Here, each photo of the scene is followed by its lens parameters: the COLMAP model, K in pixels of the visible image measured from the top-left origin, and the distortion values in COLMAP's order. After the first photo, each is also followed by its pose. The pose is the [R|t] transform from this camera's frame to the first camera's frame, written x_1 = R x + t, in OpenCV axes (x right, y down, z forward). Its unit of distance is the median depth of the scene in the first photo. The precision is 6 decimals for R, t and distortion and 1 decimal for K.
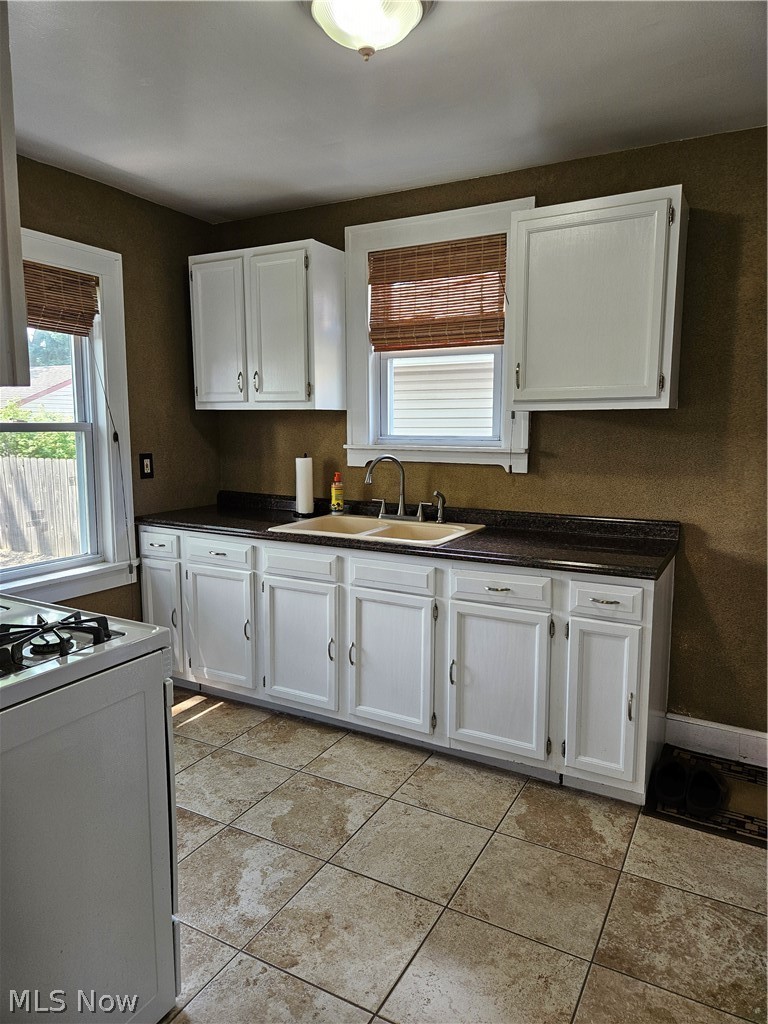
lens RADIAL K [[689.2, 0, 387.1], [0, 689.2, 506.8], [0, 0, 1]] dist [0.036643, -0.022635]
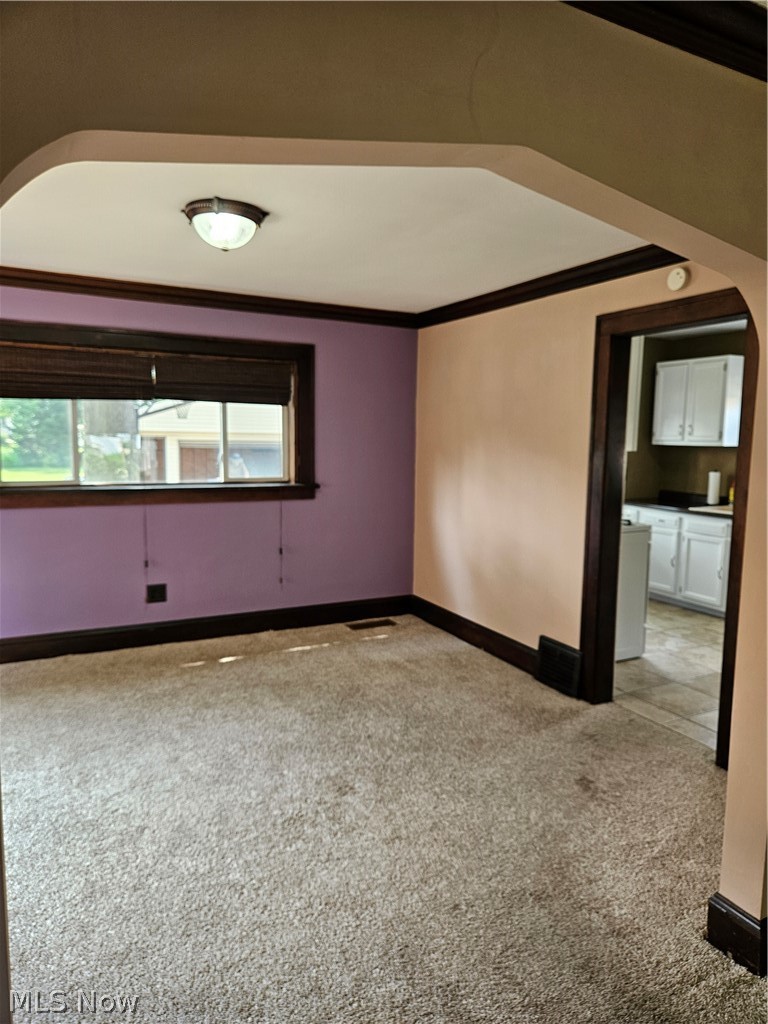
lens RADIAL K [[689.2, 0, 388.4], [0, 689.2, 516.8], [0, 0, 1]] dist [0.036643, -0.022635]
pose [[0.834006, 0.075493, -0.546566, 0.244902], [-0.077935, 0.996782, 0.018757, 0.111732], [0.546223, 0.026954, 0.837206, -1.417803]]
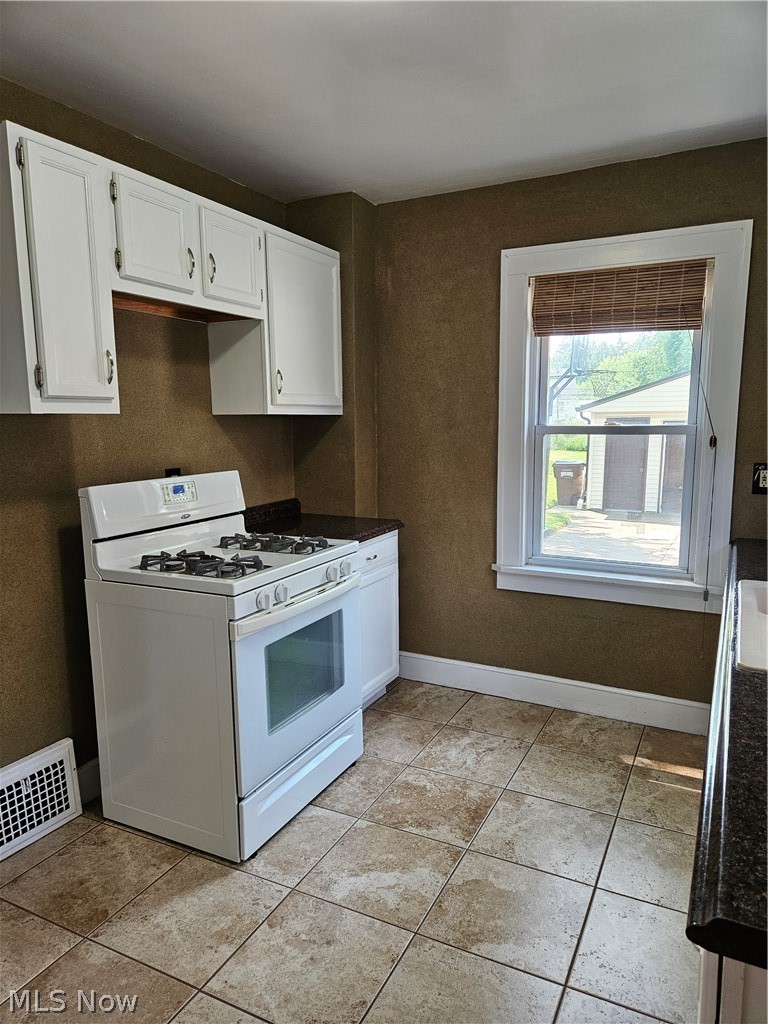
lens RADIAL K [[689.2, 0, 391.8], [0, 689.2, 517.6], [0, 0, 1]] dist [0.036643, -0.022635]
pose [[0.033136, 0.138101, -0.989864, 0.652654], [-0.120835, 0.983696, 0.133195, -0.105188], [0.992119, 0.115196, 0.049283, 0.802710]]
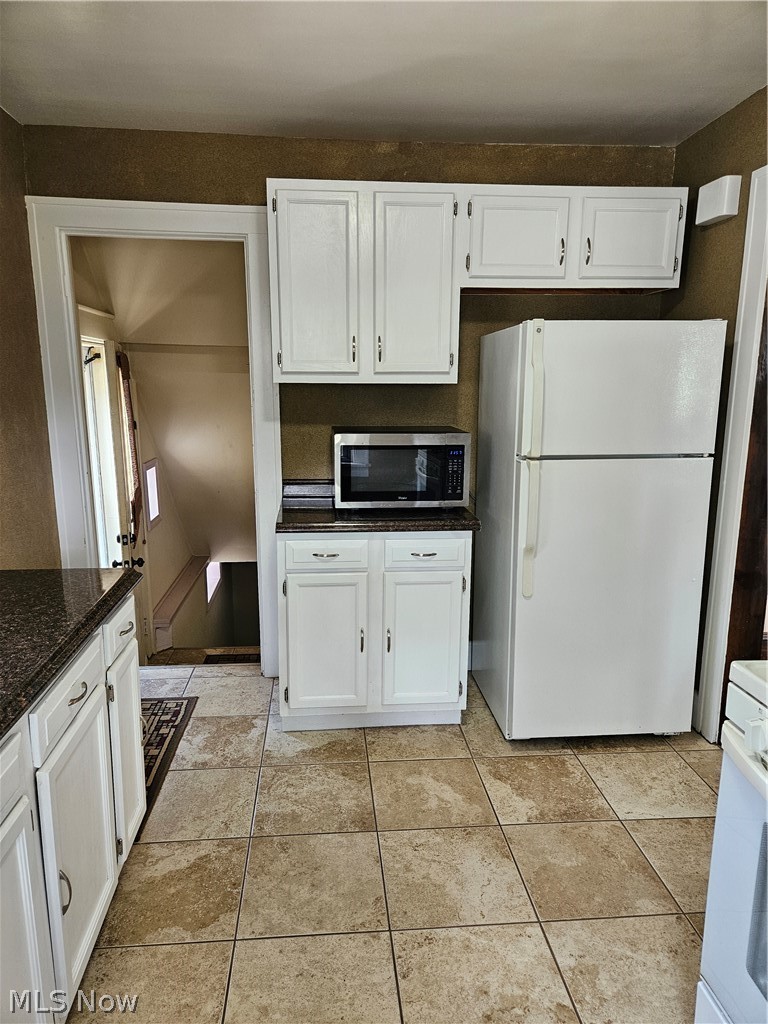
lens RADIAL K [[689.2, 0, 385.6], [0, 689.2, 513.4], [0, 0, 1]] dist [0.036643, -0.022635]
pose [[-0.559850, -0.168558, 0.811268, -0.482821], [0.100372, 0.958084, 0.268329, -0.175388], [-0.822492, 0.231652, -0.519465, 1.147551]]
